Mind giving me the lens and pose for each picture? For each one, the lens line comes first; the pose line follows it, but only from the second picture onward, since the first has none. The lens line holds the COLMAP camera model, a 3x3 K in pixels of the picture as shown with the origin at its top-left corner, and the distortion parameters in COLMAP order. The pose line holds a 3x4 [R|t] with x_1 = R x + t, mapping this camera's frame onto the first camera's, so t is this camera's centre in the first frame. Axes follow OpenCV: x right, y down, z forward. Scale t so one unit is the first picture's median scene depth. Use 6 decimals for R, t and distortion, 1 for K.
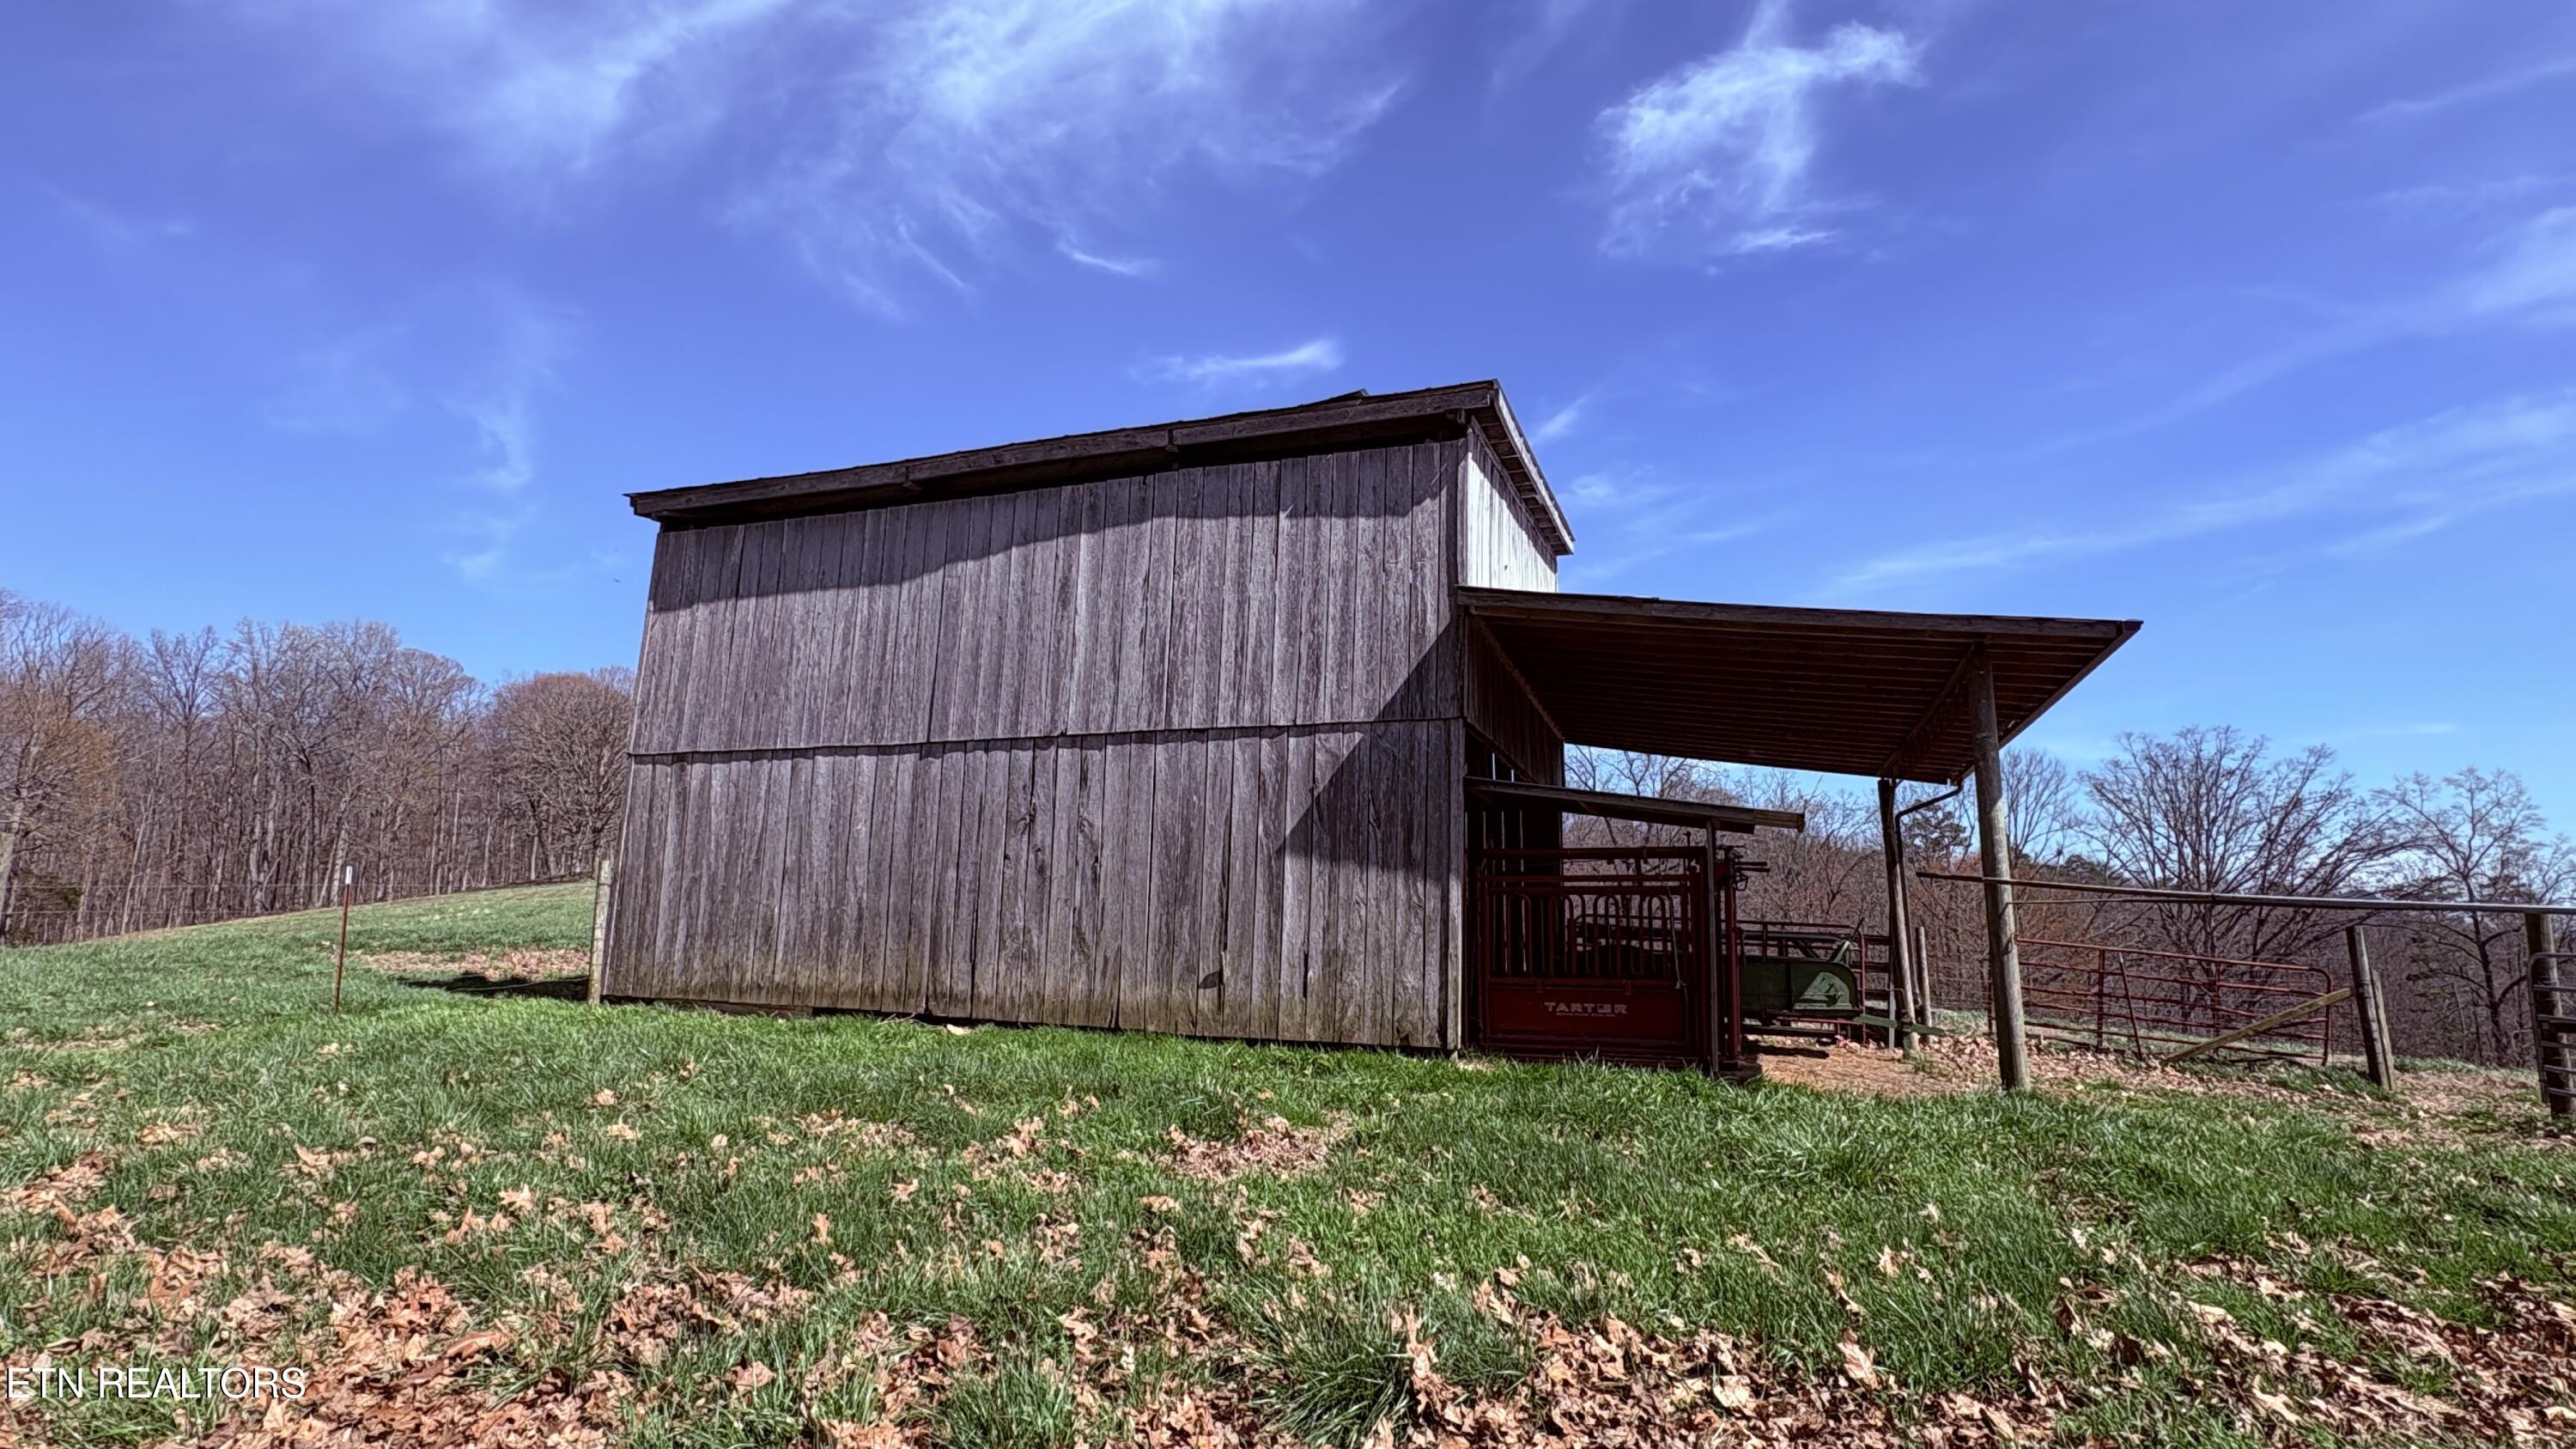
lens RADIAL K [[1332.4, 0, 1288.7], [0, 1332.4, 714.2], [0, 0, 1]] dist [-0.000290, -0.000047]
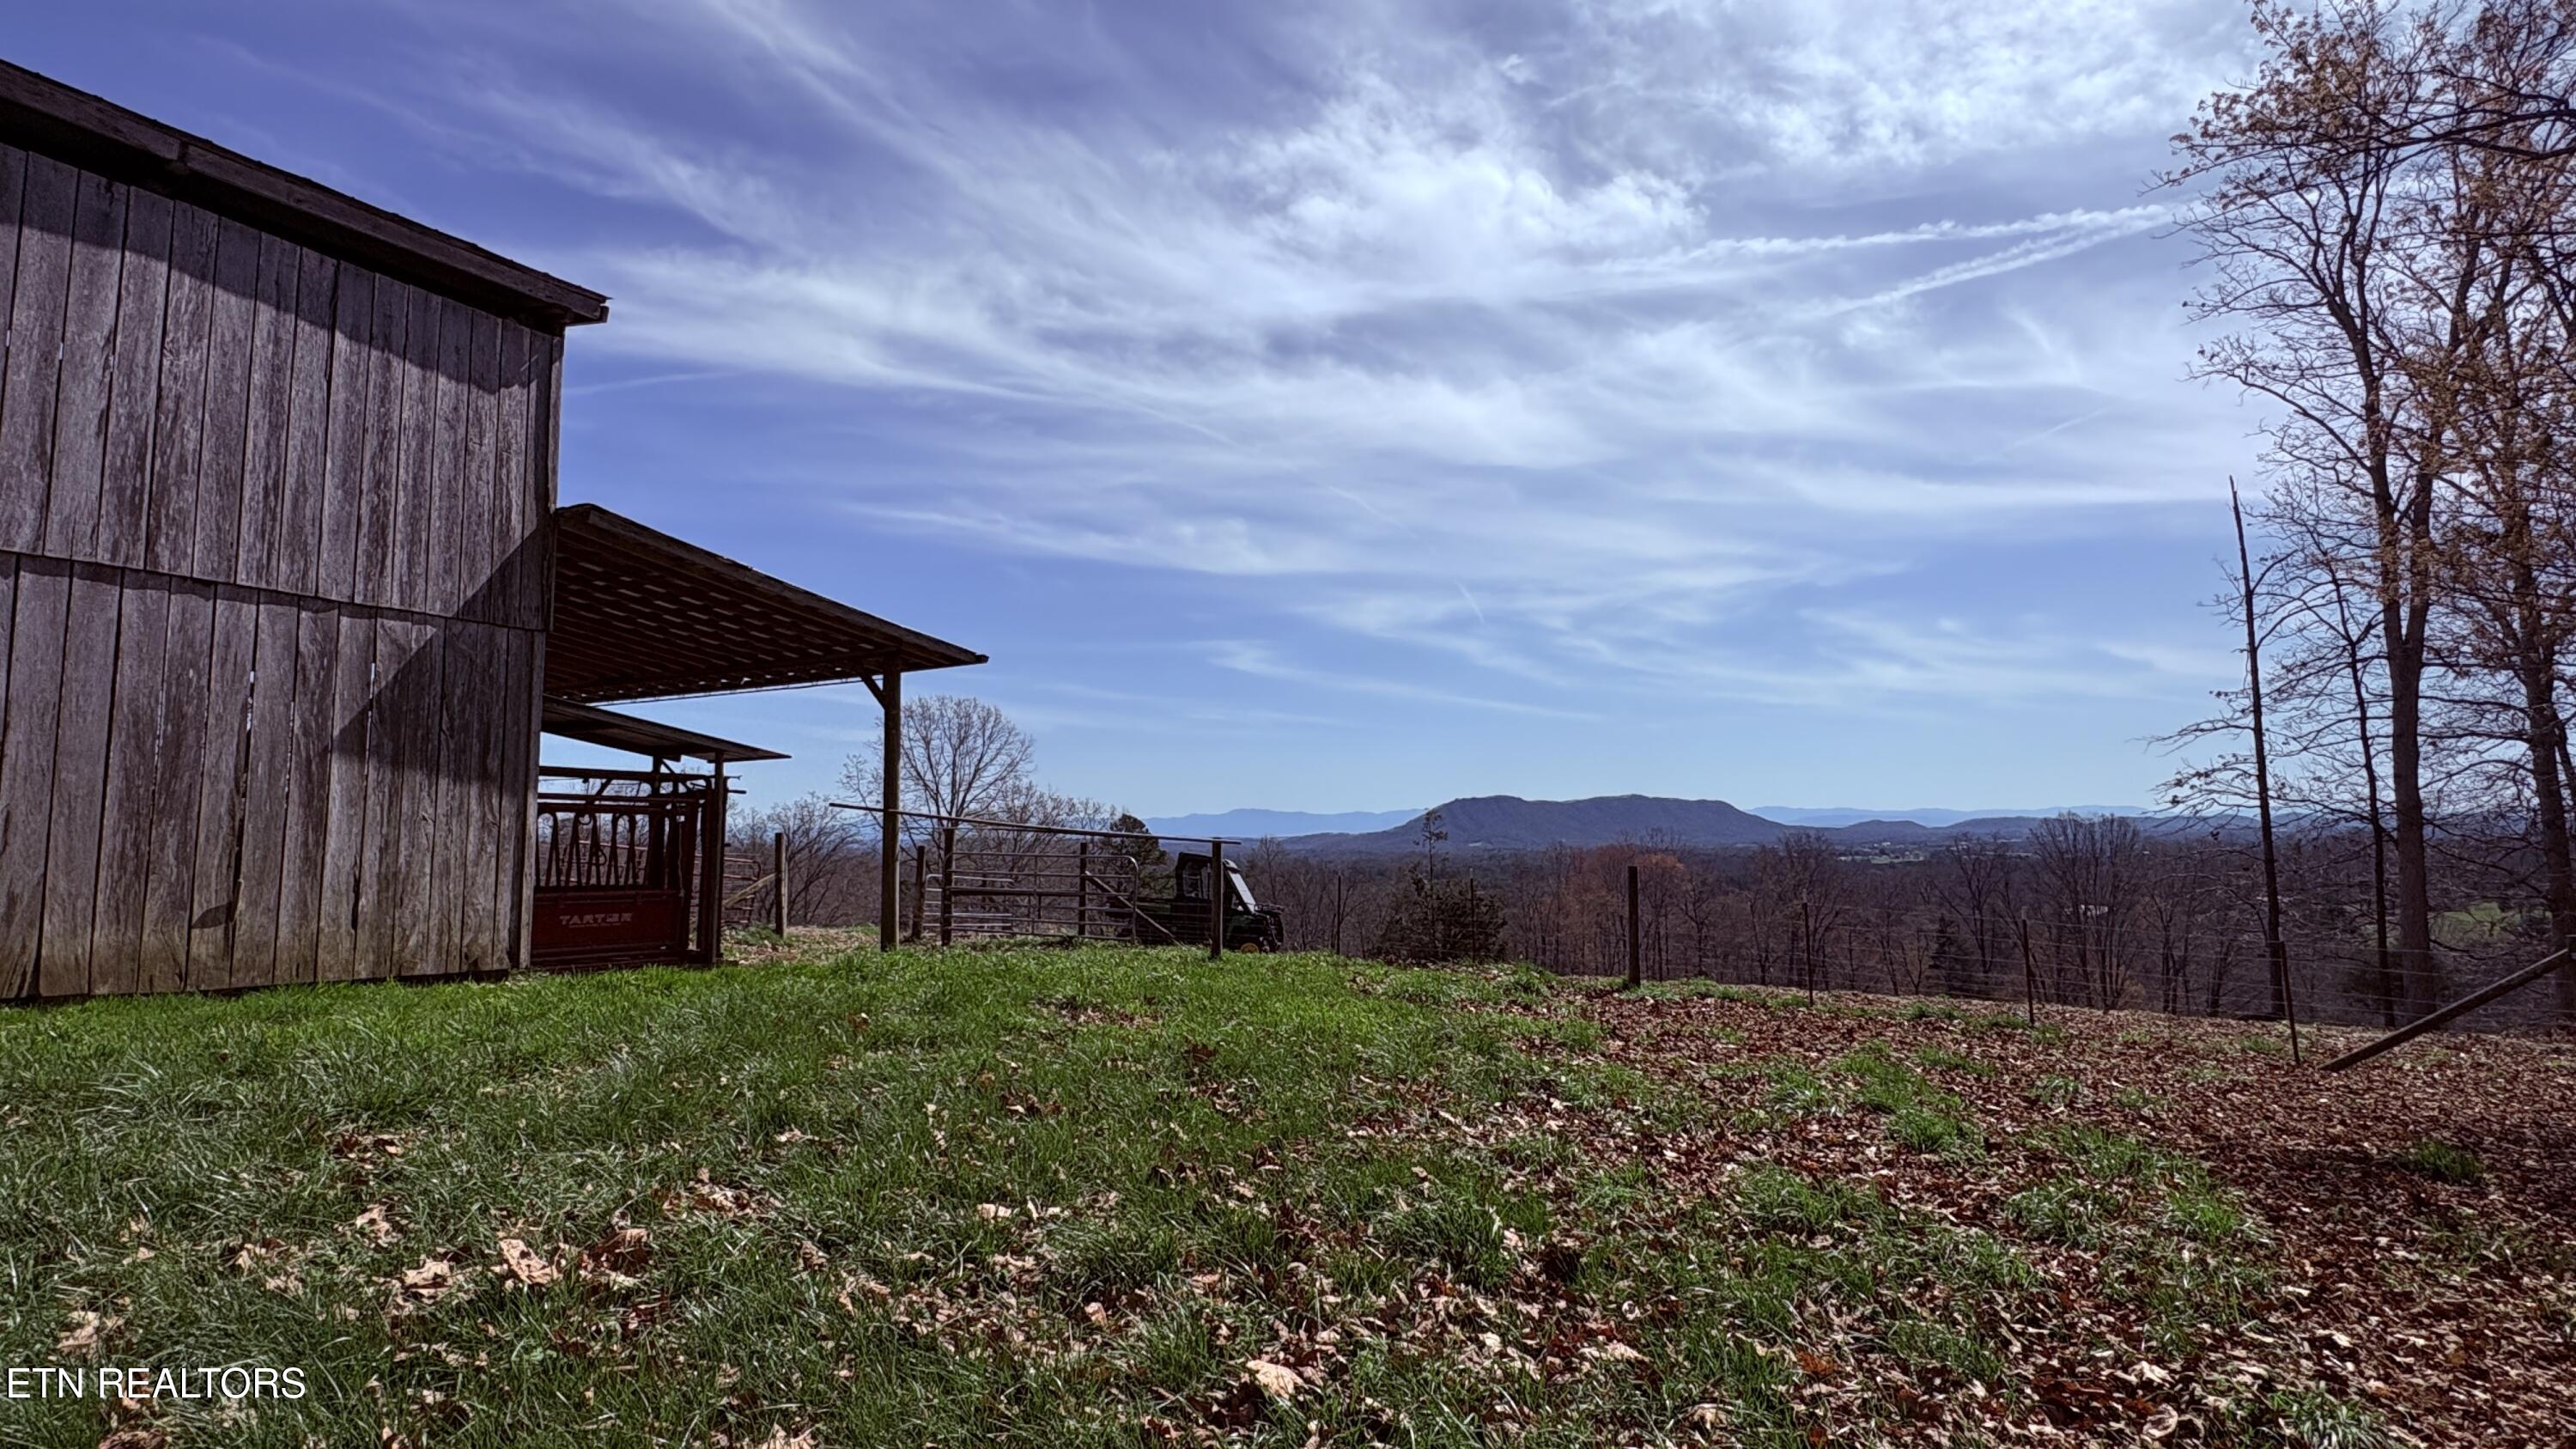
lens RADIAL K [[1332.4, 0, 1287.6], [0, 1332.4, 728.9], [0, 0, 1]] dist [-0.000290, -0.000047]
pose [[0.147546, 0.074284, 0.986262, -0.720710], [-0.166805, 0.984761, -0.049216, 0.029278], [-0.974888, -0.157251, 0.157689, 0.299634]]
